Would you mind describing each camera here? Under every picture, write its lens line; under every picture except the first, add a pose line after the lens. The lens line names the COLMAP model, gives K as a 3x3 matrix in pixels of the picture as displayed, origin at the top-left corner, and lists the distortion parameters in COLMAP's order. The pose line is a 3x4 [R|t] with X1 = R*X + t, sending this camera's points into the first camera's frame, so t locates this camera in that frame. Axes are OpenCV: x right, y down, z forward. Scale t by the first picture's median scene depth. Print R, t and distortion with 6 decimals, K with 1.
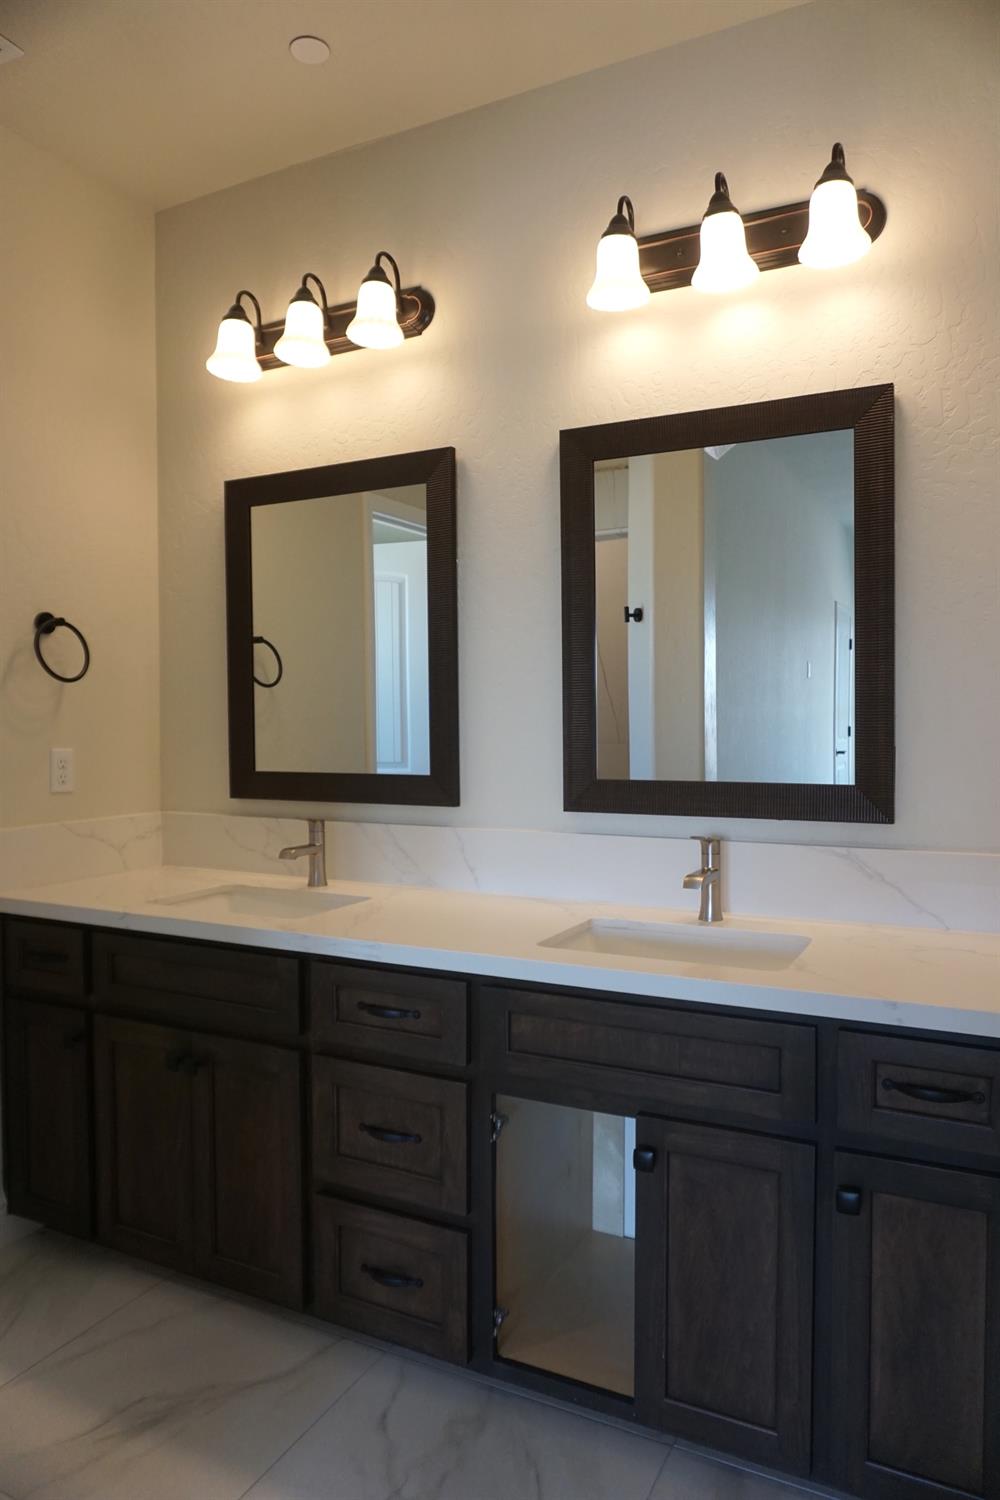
lens RADIAL K [[1011.2, 0, 531.0], [0, 1011.2, 749.7], [0, 0, 1]] dist [-0.013255, 0.024867]
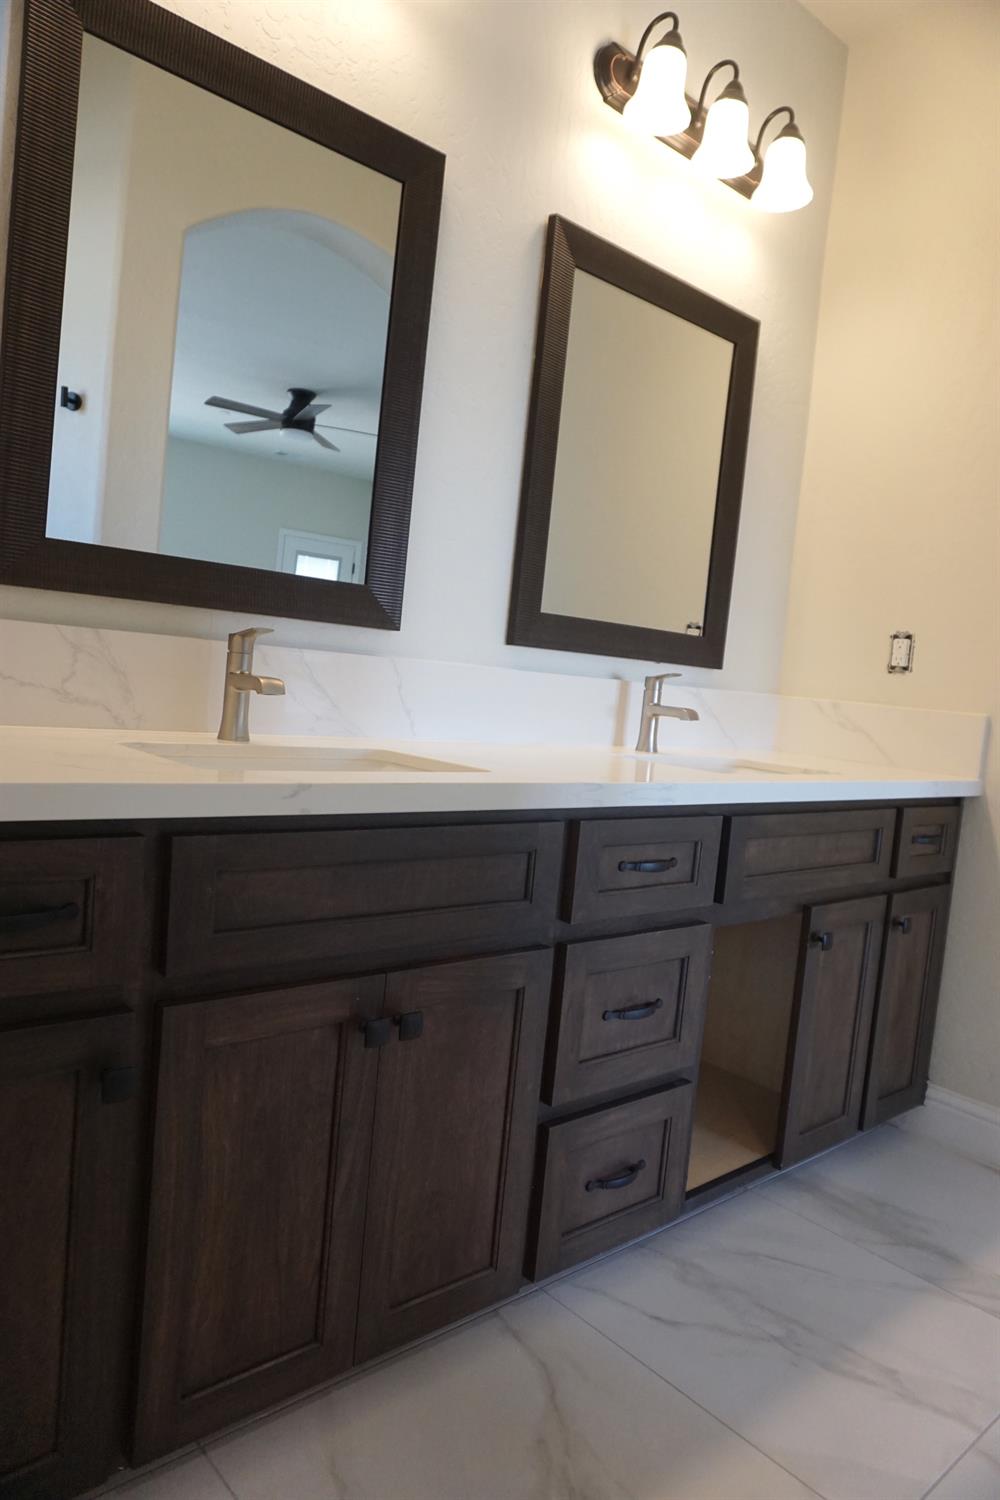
lens RADIAL K [[1005.8, 0, 499.9], [0, 1005.8, 729.3], [0, 0, 1]] dist [-0.025984, 0.027944]
pose [[0.368809, -0.012995, 0.929414, -0.915823], [-0.066823, 0.996944, 0.040456, 0.115229], [-0.927100, -0.077027, 0.366814, 0.780093]]
